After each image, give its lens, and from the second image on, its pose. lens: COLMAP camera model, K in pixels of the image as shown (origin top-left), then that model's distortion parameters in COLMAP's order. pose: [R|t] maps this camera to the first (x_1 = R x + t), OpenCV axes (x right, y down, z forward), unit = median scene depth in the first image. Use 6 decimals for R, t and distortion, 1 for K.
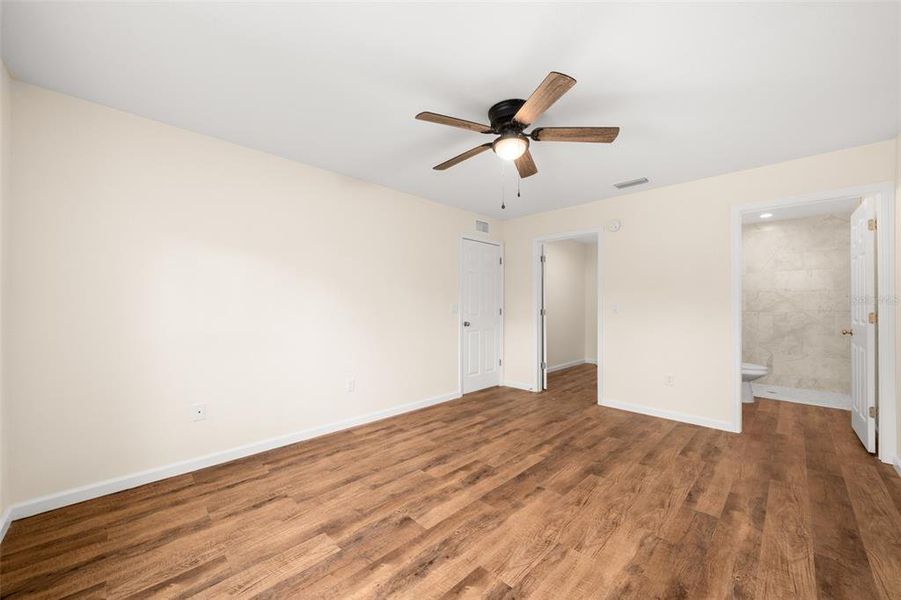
lens RADIAL K [[335.0, 0, 436.2], [0, 335.0, 303.0], [0, 0, 1]] dist [-0.000952, -0.000131]
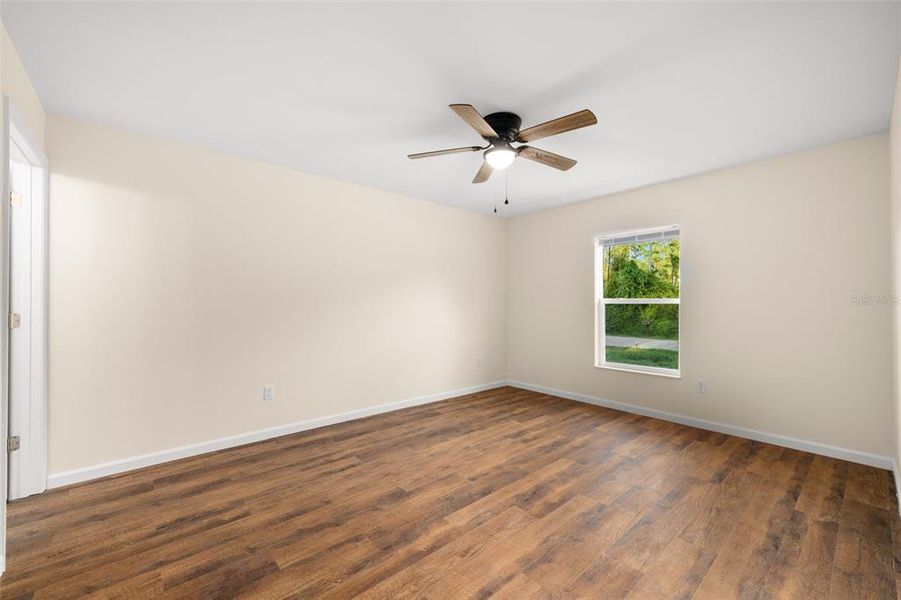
lens RADIAL K [[335.0, 0, 436.2], [0, 335.0, 303.0], [0, 0, 1]] dist [-0.000952, -0.000131]
pose [[-0.996804, -0.001956, 0.079860, 0.335731], [-0.002451, 0.999978, -0.006098, 0.007253], [-0.079846, -0.006274, -0.996787, 2.035929]]
